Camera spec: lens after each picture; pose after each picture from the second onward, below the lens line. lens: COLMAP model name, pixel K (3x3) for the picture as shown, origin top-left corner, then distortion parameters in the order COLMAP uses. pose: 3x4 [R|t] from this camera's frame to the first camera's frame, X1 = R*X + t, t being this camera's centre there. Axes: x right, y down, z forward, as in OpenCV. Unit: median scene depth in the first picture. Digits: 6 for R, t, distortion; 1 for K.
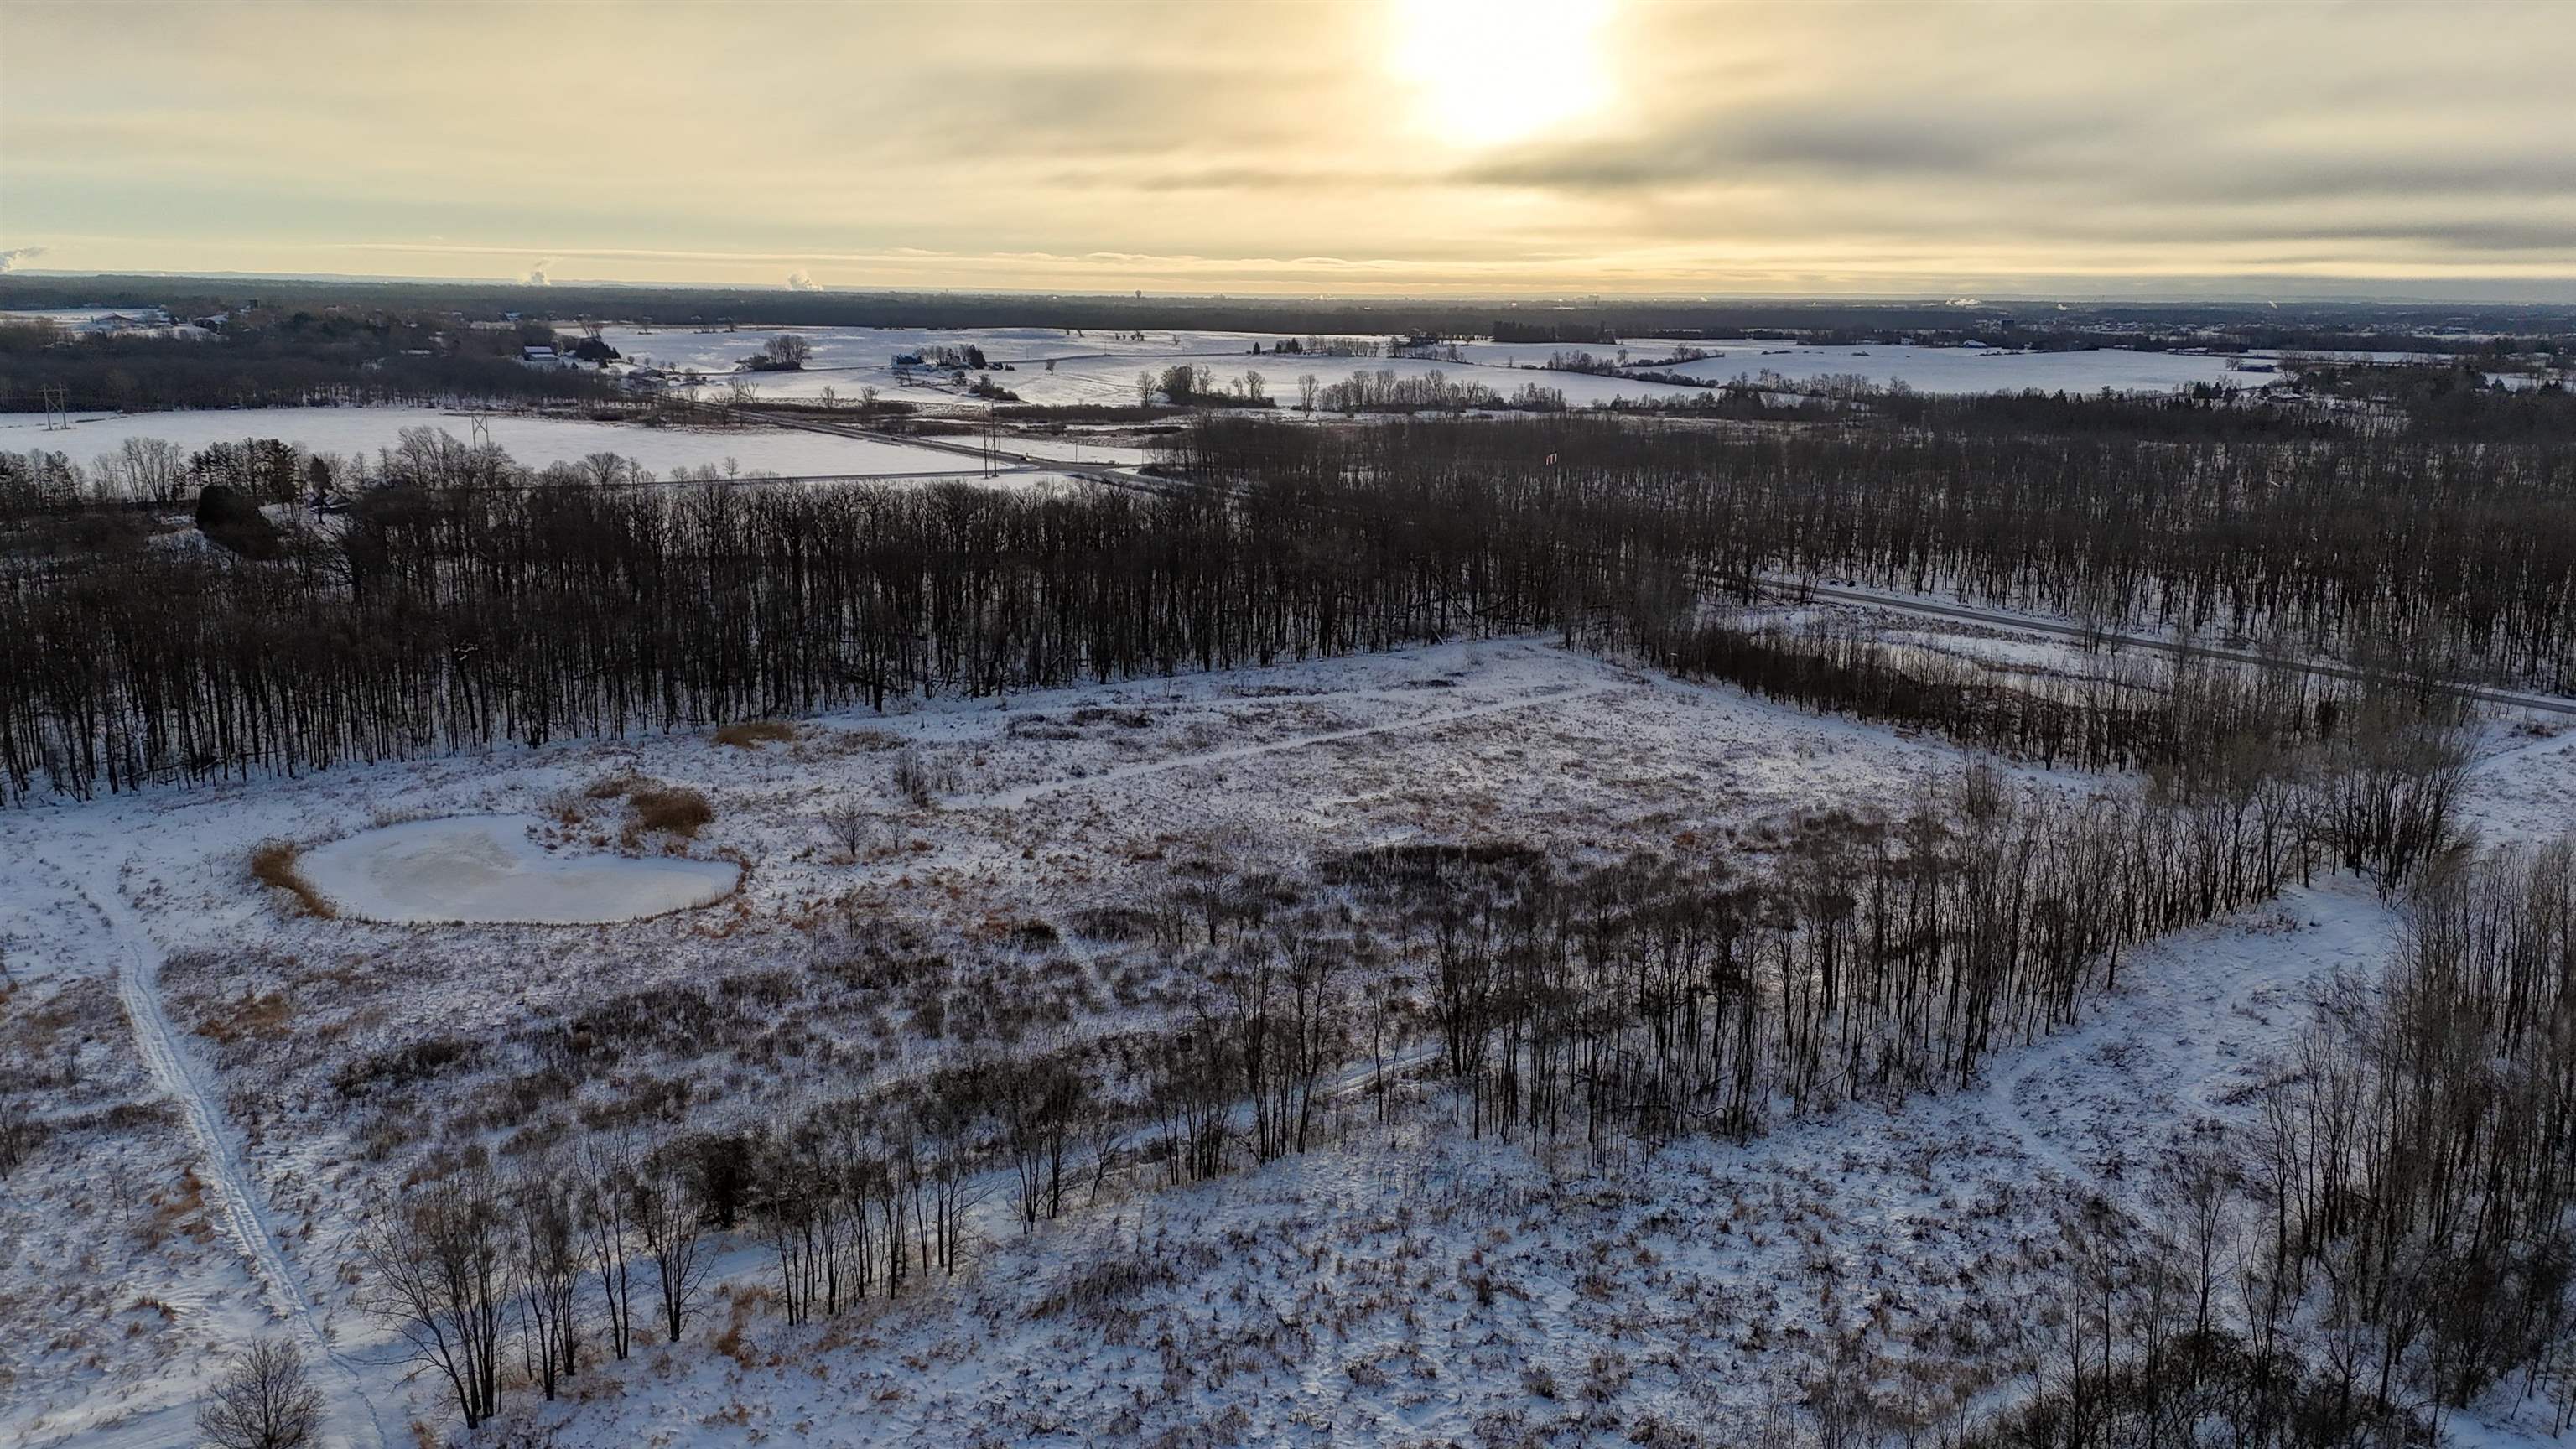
lens RADIAL K [[1869.9, 0, 1293.6], [0, 1869.9, 730.6], [0, 0, 1]] dist [0.079666, -0.062870]
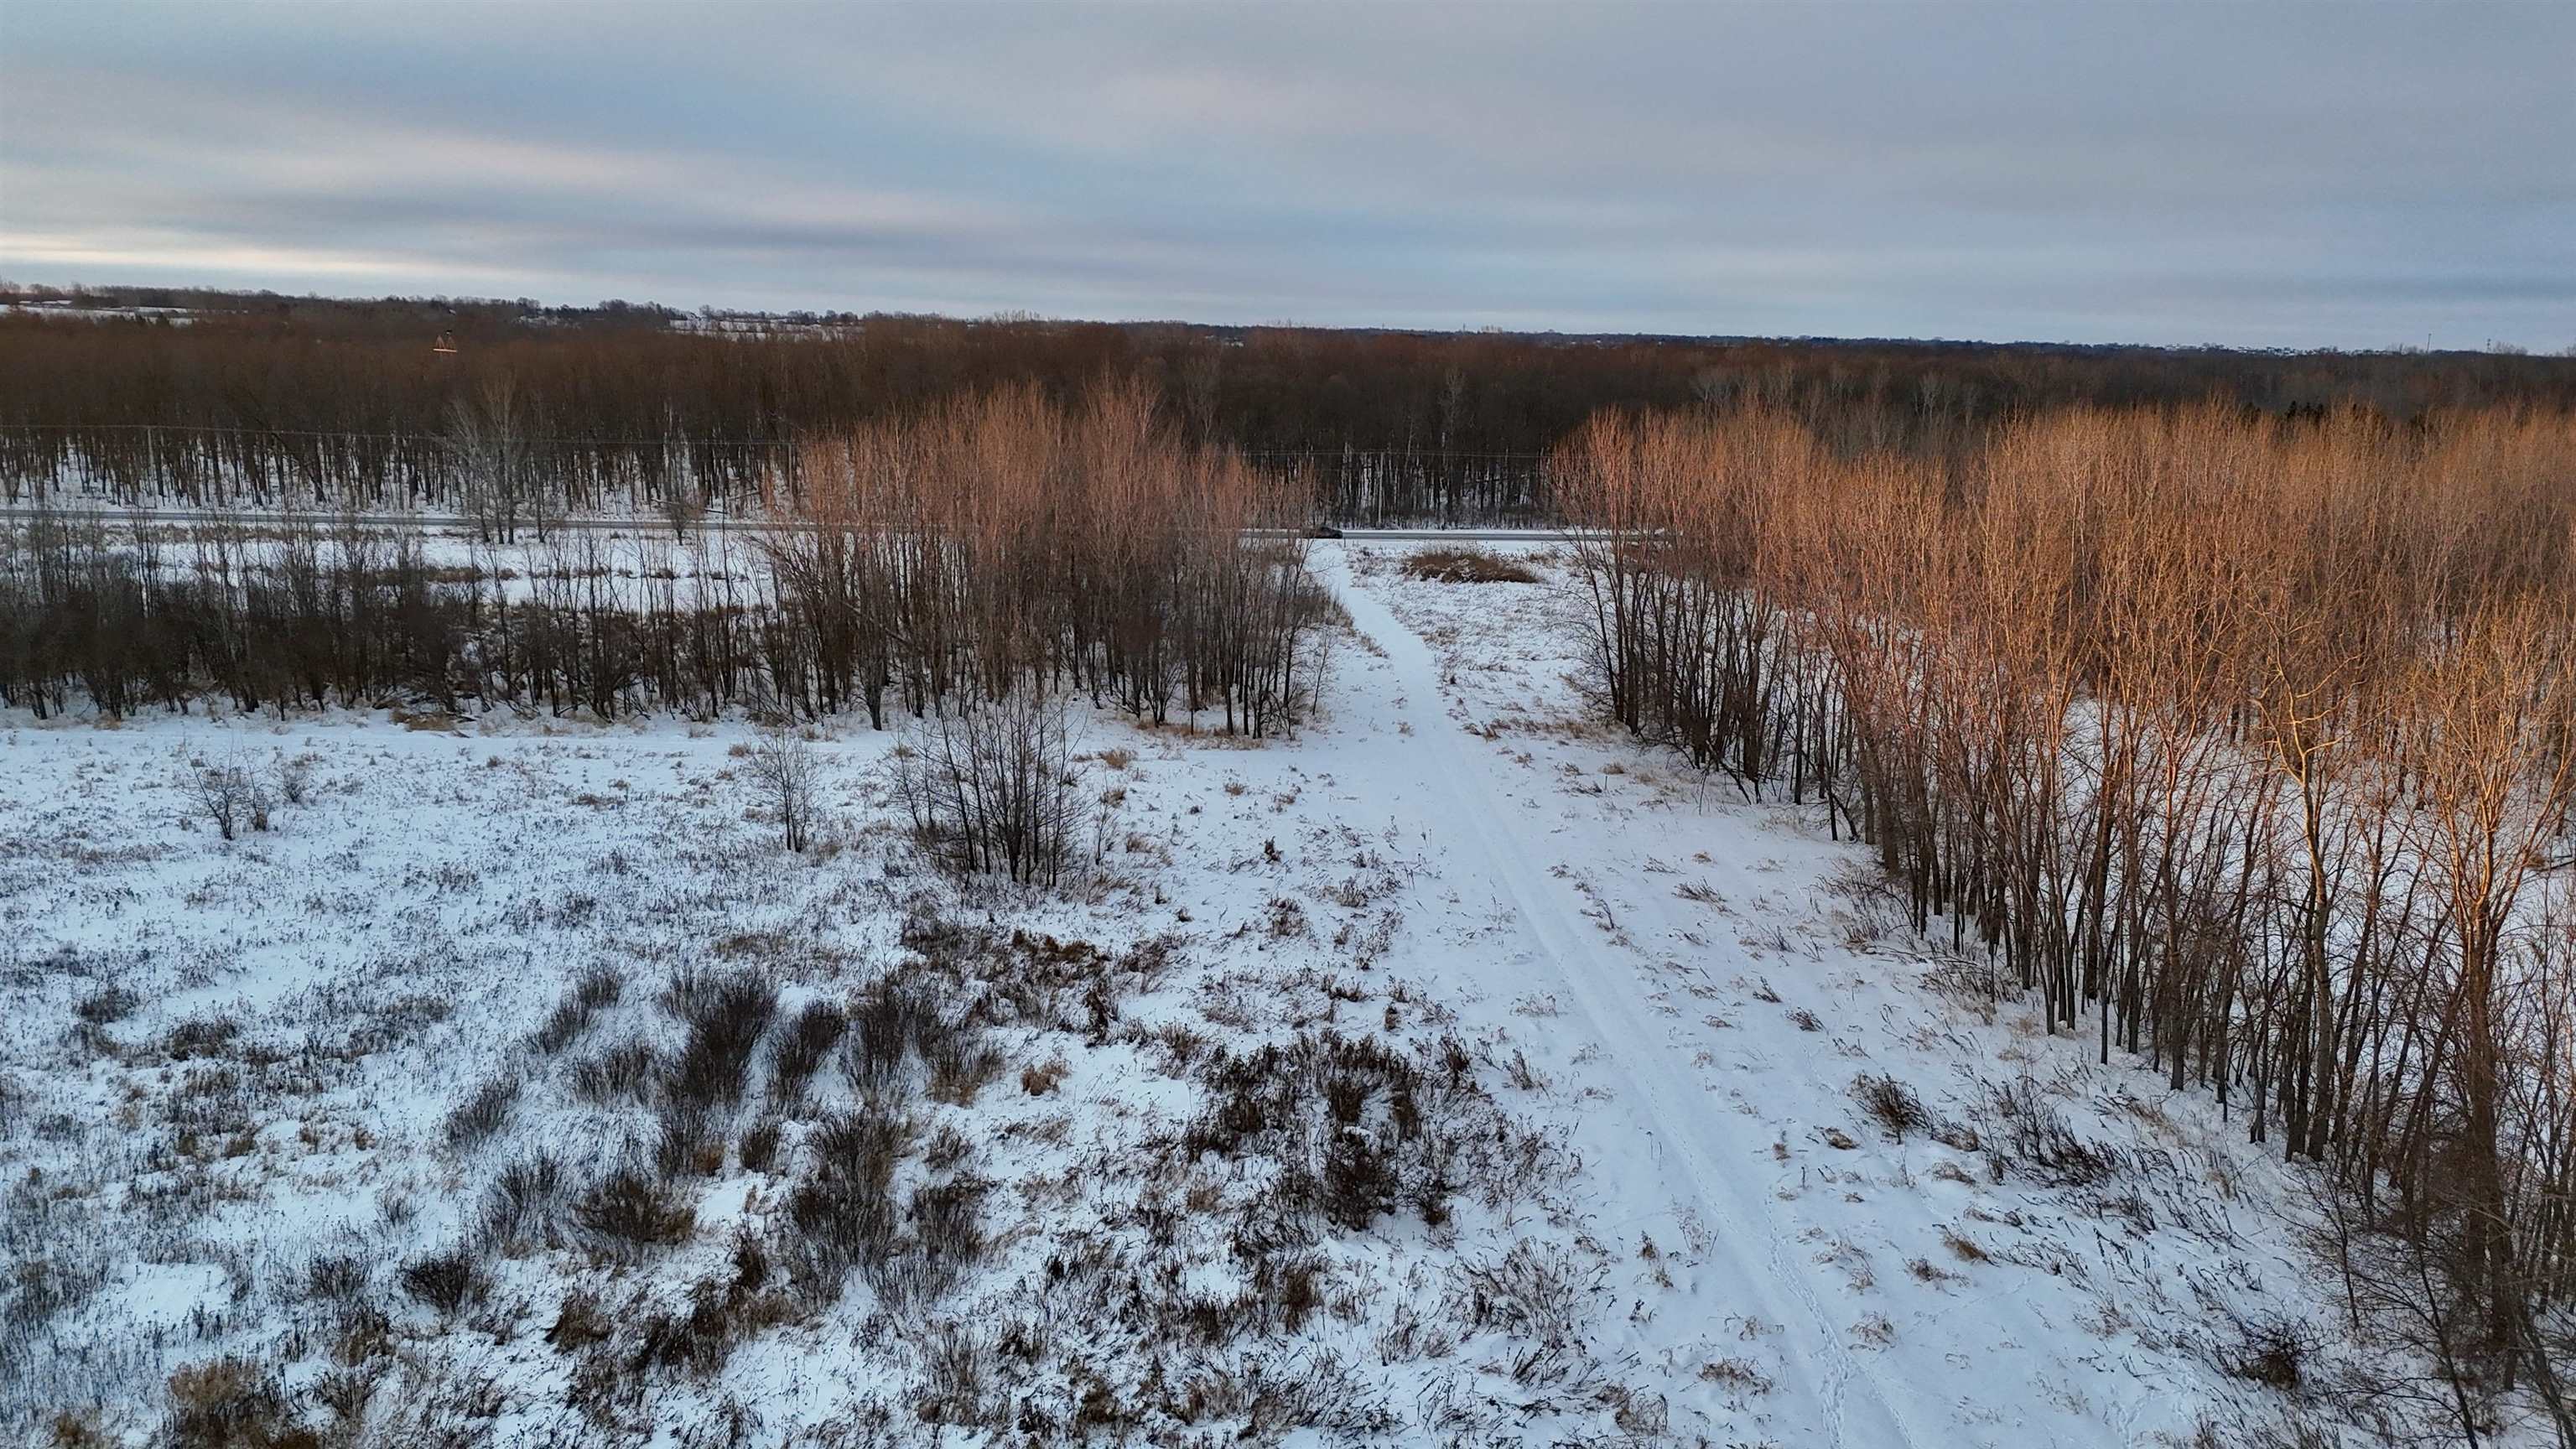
lens RADIAL K [[1869.9, 0, 1303.2], [0, 1869.9, 723.1], [0, 0, 1]] dist [0.079666, -0.062870]
pose [[0.517383, -0.172061, 0.838278, 0.111601], [0.178861, 0.979685, 0.090694, -0.000576], [-0.836853, 0.103012, 0.537648, 0.711527]]
